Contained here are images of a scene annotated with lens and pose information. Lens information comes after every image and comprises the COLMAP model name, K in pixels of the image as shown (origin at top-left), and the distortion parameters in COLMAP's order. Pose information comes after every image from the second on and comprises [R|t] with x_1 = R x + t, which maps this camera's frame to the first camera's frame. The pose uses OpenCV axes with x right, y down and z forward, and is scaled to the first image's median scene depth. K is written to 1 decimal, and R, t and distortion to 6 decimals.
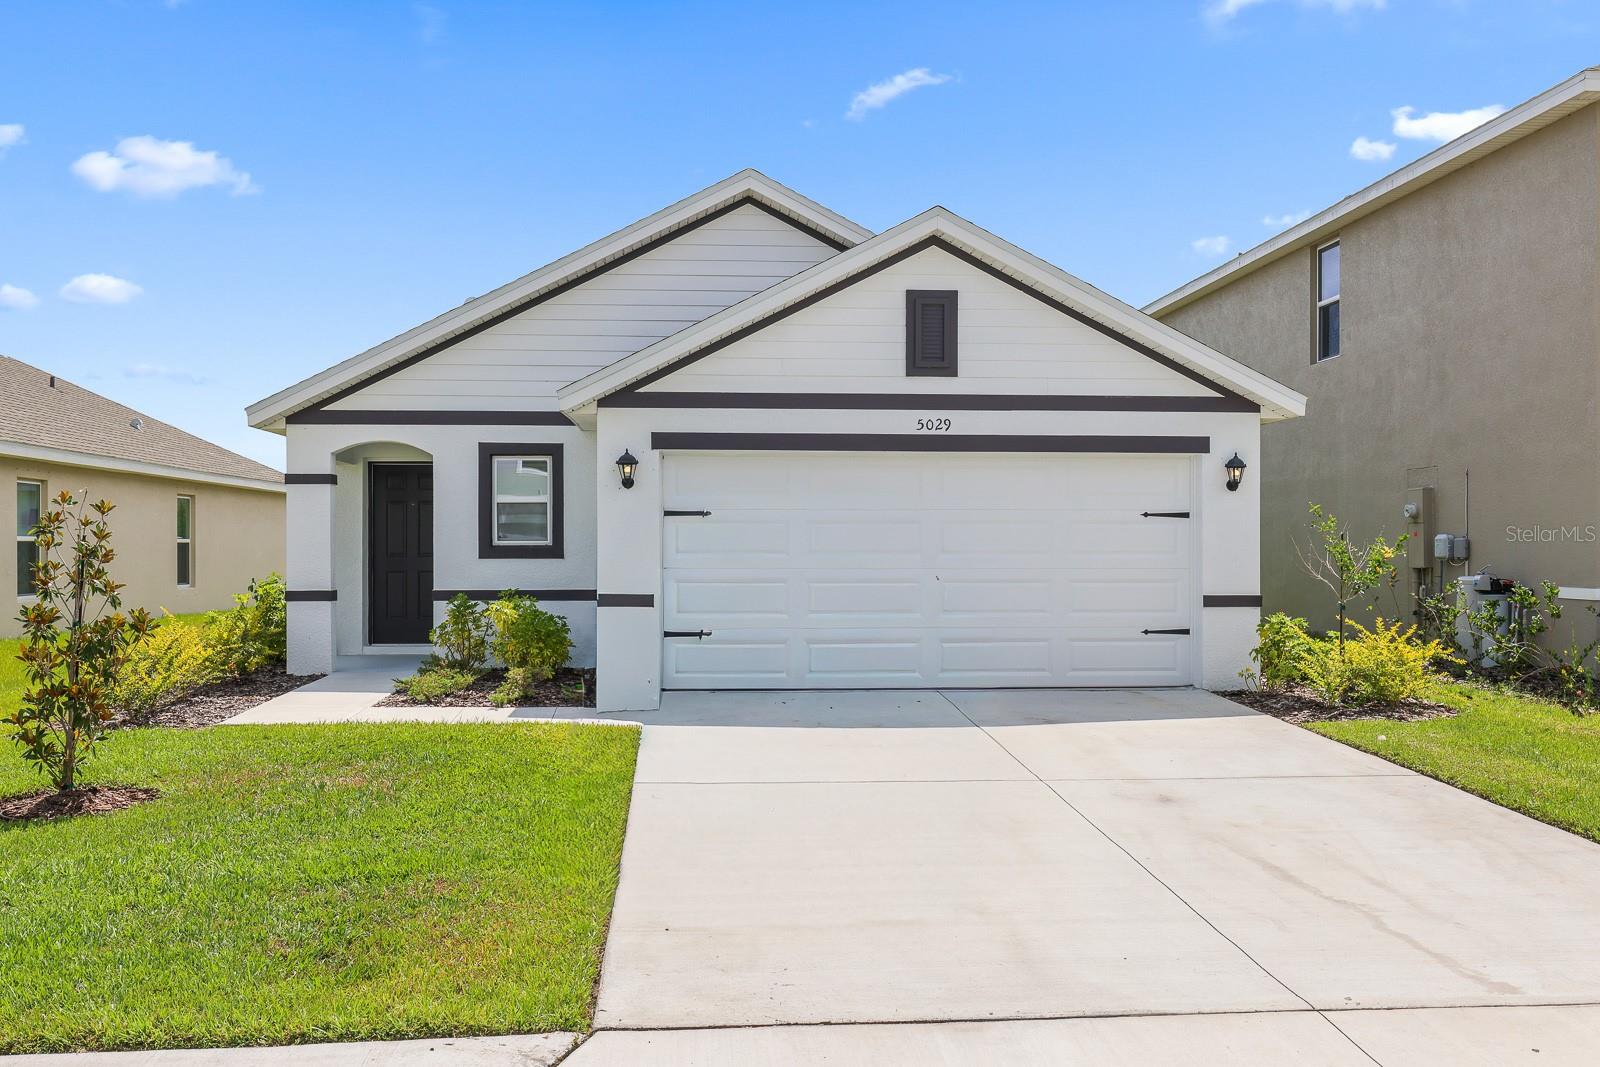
lens RADIAL K [[1562.6, 0, 800.0], [0, 1562.6, 533.5], [0, 0, 1]] dist [-0.068361, 0.000466]
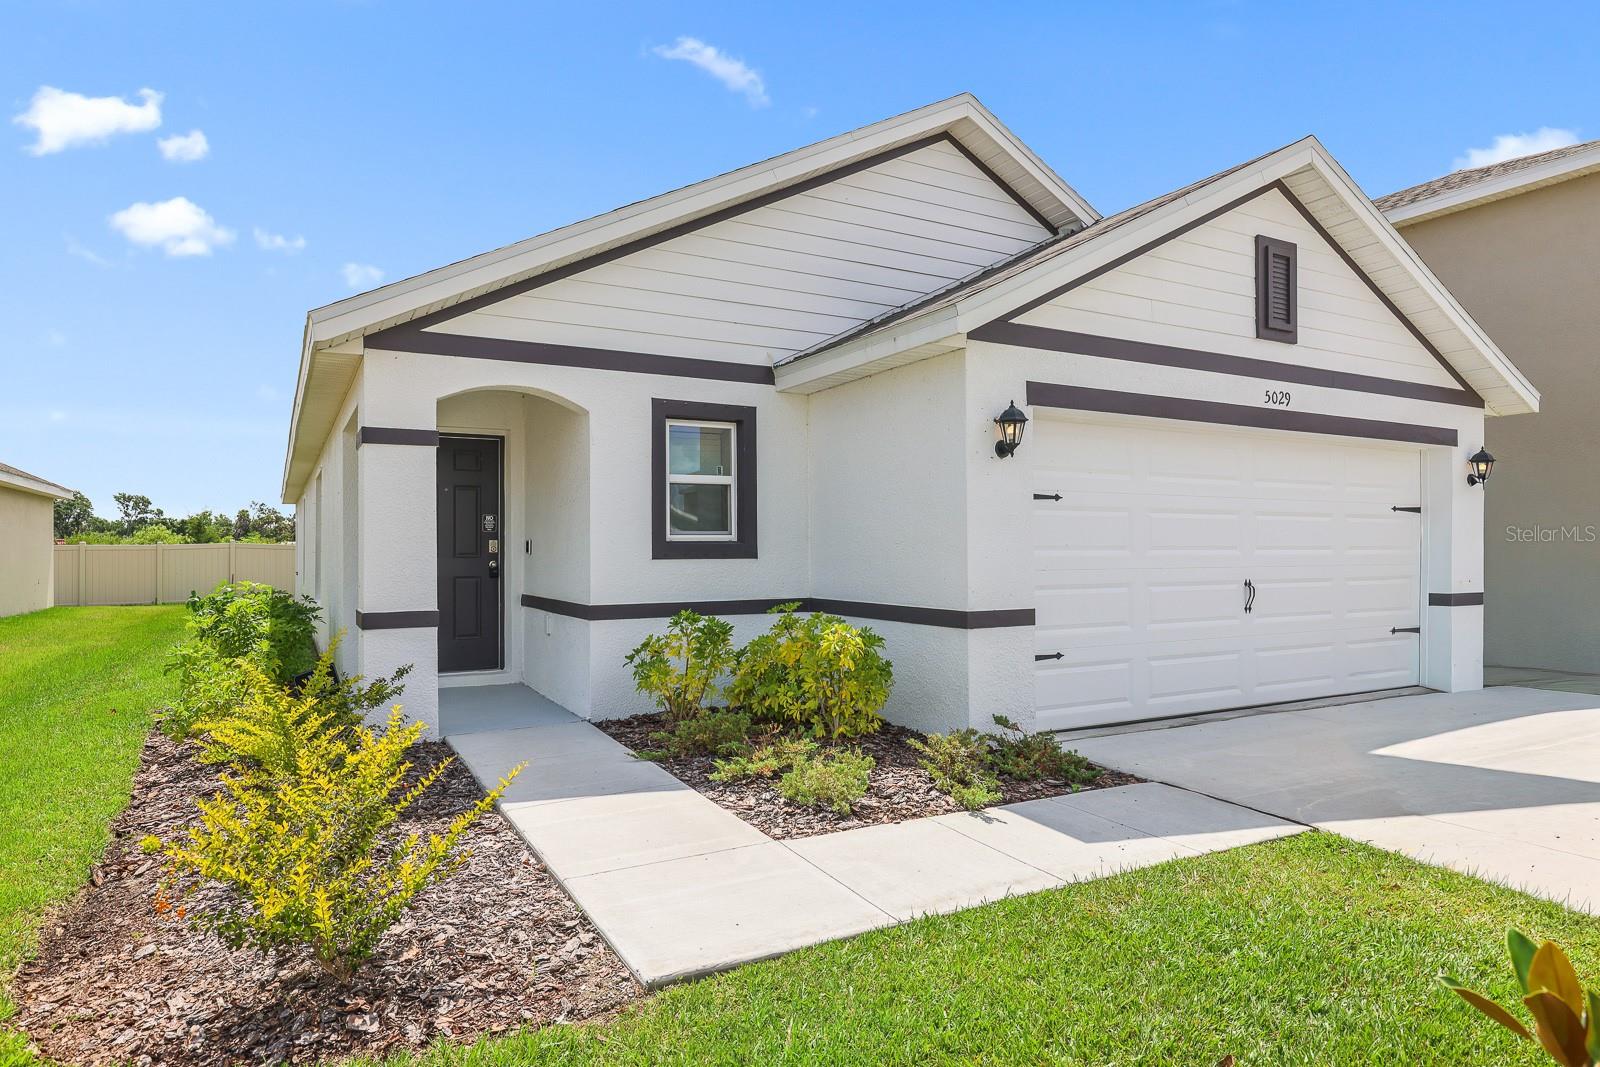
lens RADIAL K [[974.9, 0, 800.0], [0, 974.9, 533.5], [0, 0, 1]] dist [-0.001138, 0.001412]
pose [[0.911345, 0.006454, 0.411593, -0.359408], [-0.001830, 0.999931, -0.011627, 0.010118], [-0.411640, 0.009843, 0.911293, 0.612803]]
